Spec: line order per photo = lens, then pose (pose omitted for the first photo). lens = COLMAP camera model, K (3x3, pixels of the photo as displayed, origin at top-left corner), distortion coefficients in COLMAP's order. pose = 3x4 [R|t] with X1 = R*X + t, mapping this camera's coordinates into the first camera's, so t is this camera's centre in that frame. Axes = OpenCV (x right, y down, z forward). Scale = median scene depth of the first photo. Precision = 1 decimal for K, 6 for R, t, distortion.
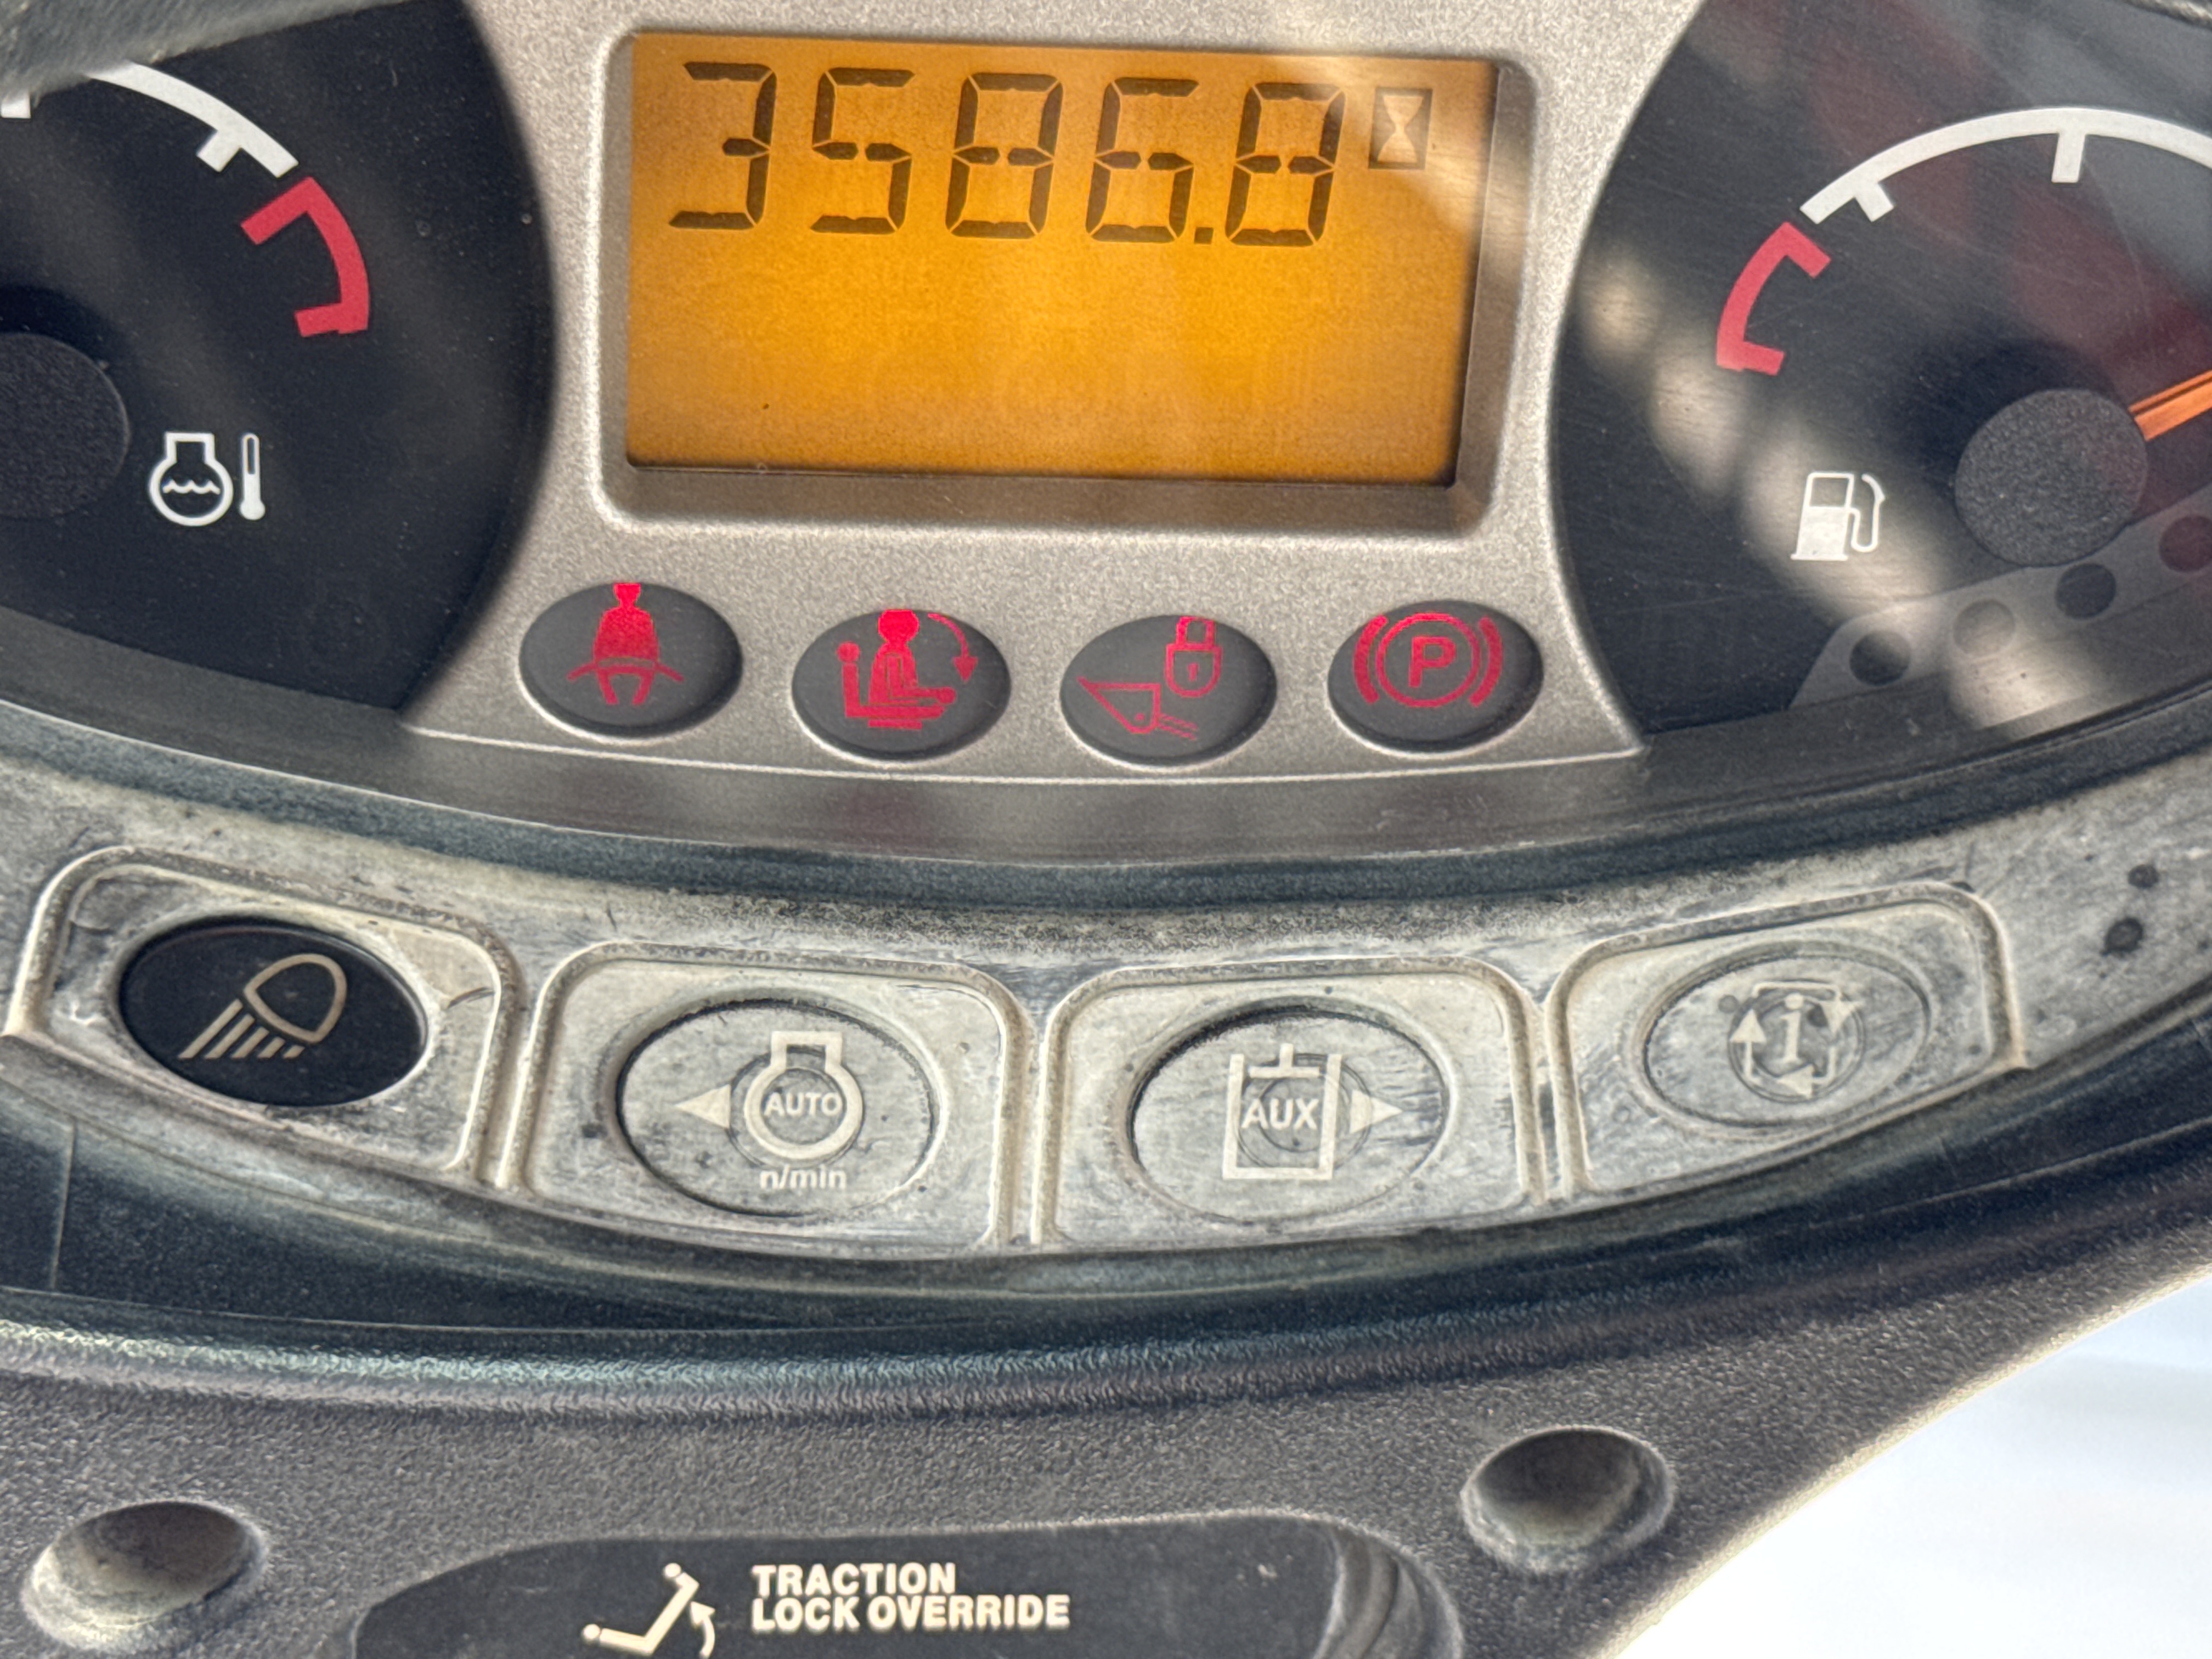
lens RADIAL K [[4755.2, 0, 1116.7], [0, 4755.2, 827.7], [0, 0, 1]] dist [0.117316, 0.000000]
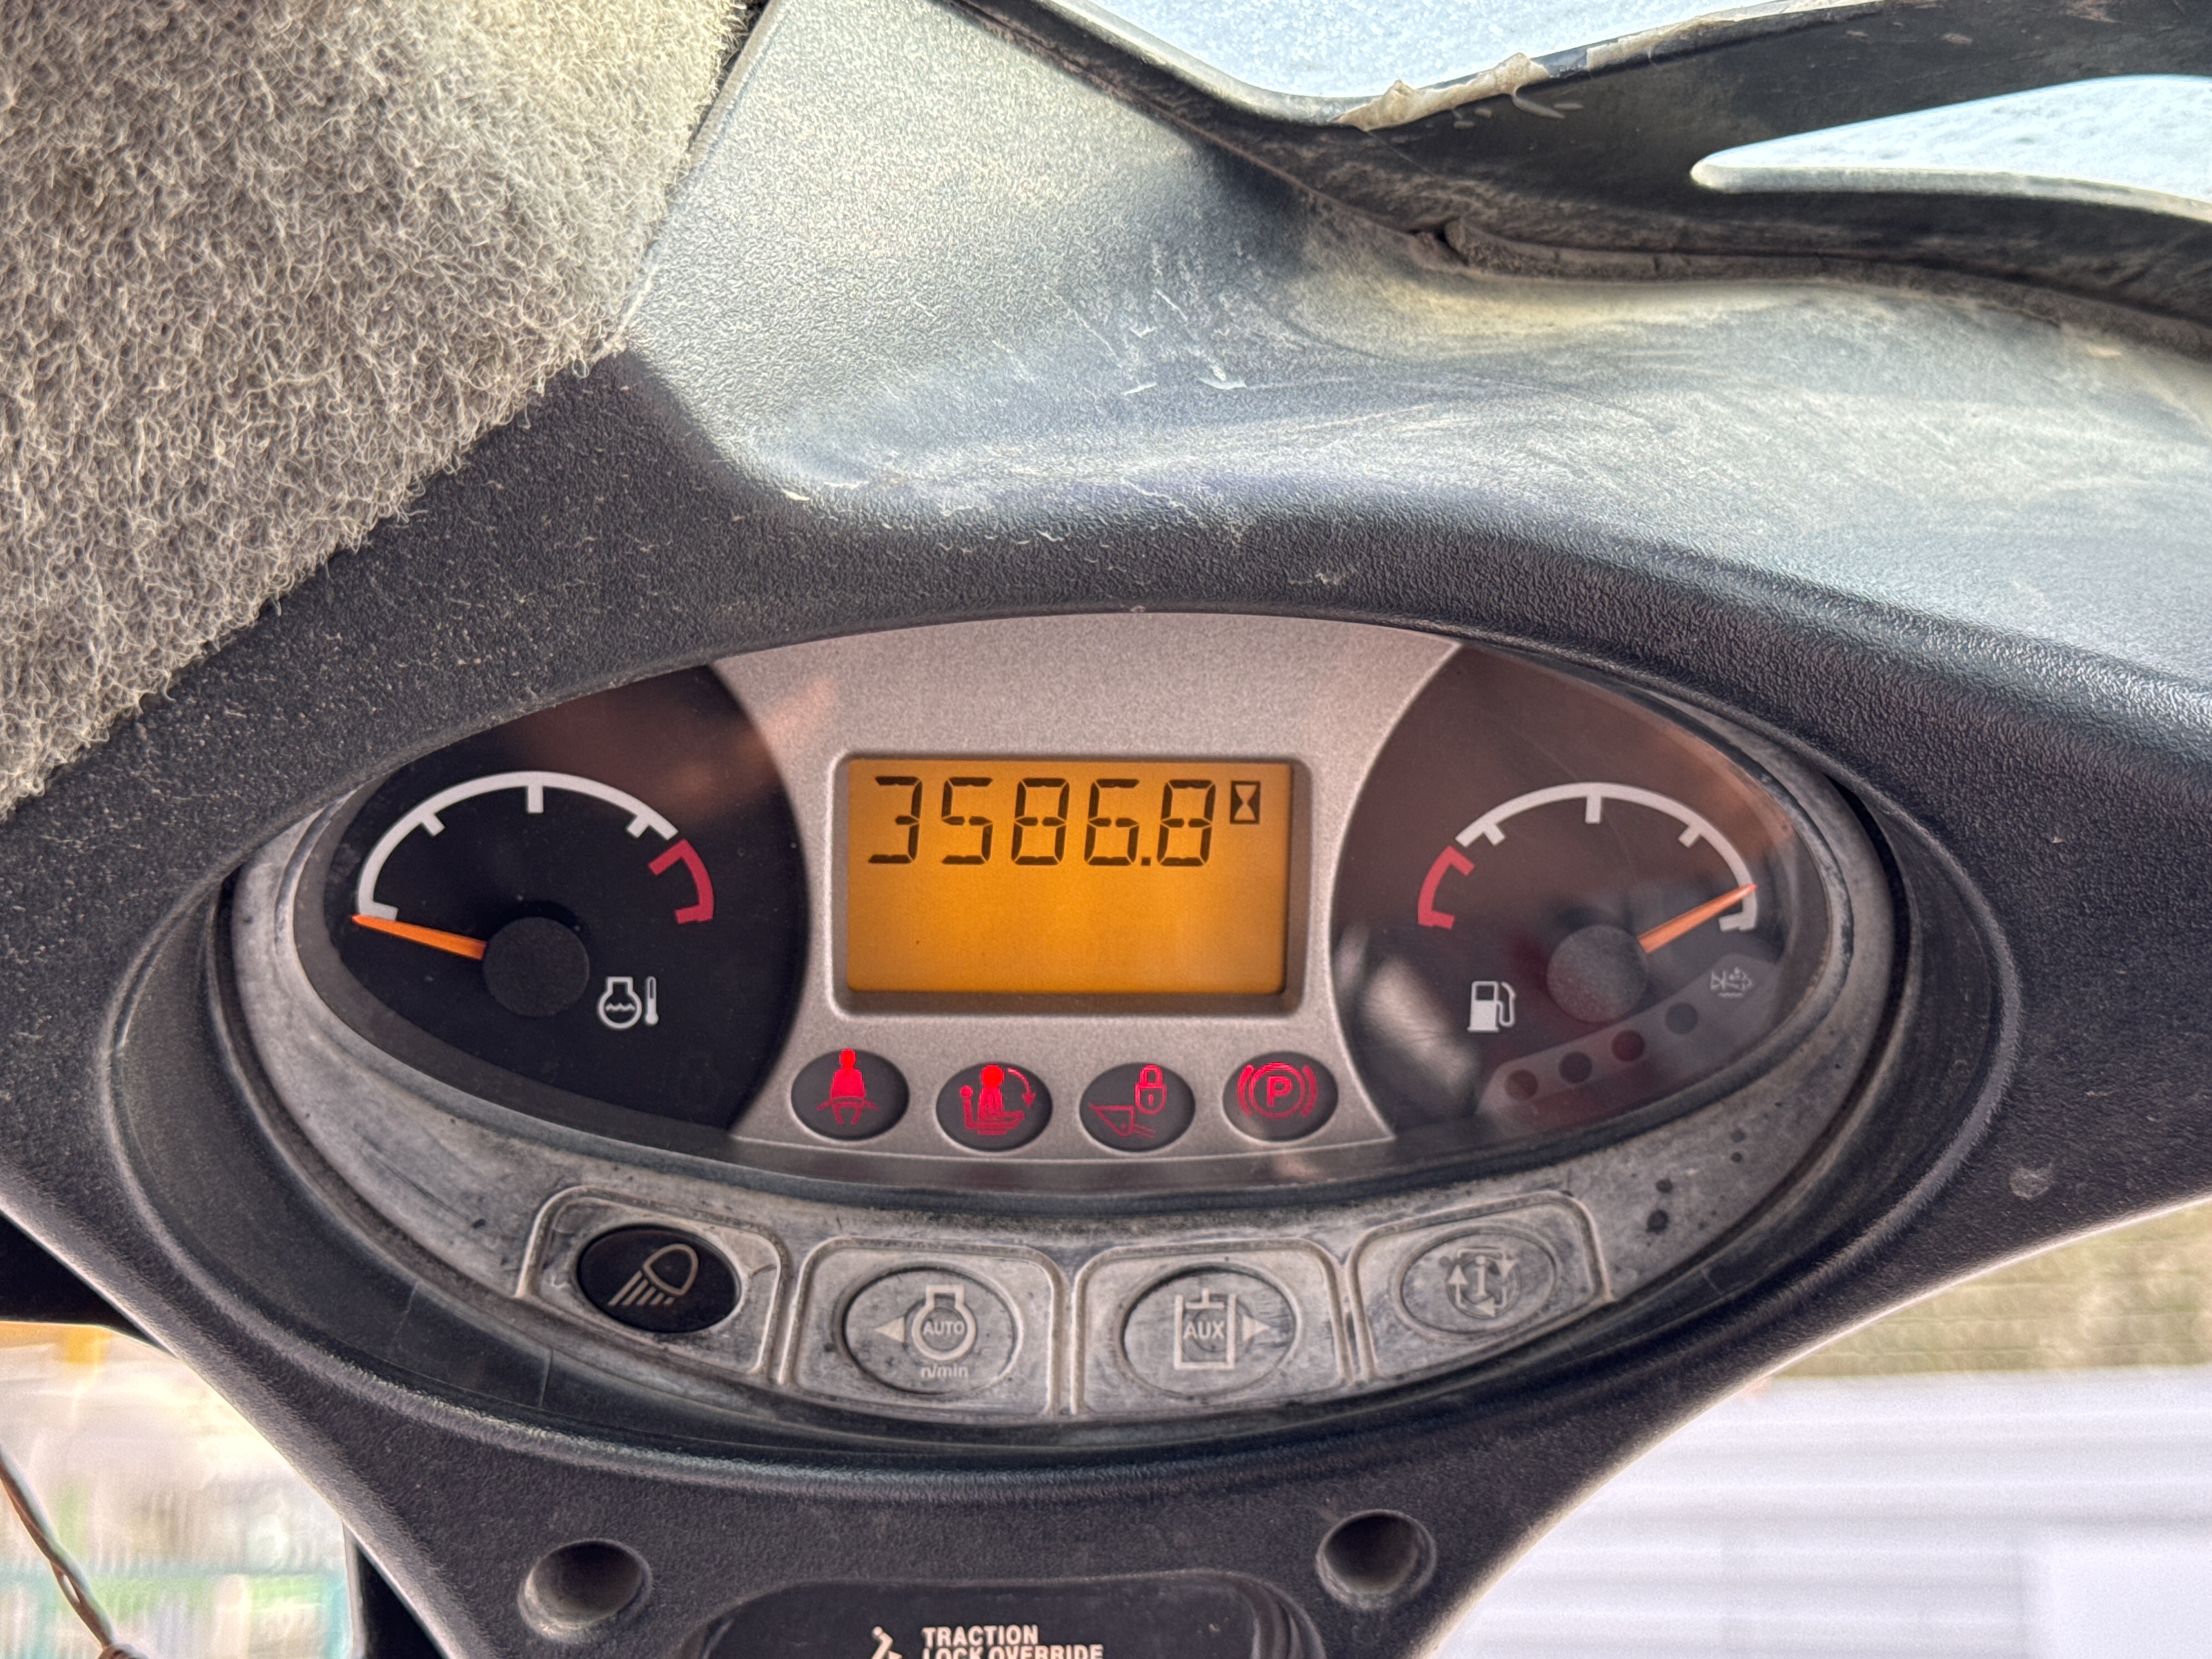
lens RADIAL K [[3110.6, 0, 1124.4], [0, 3110.6, 823.0], [0, 0, 1]] dist [0.099641, 0.000000]
pose [[0.999154, -0.034685, -0.022101, 0.037108], [0.027797, 0.965565, -0.258674, 0.181485], [0.030312, 0.257841, 0.965712, -0.212279]]
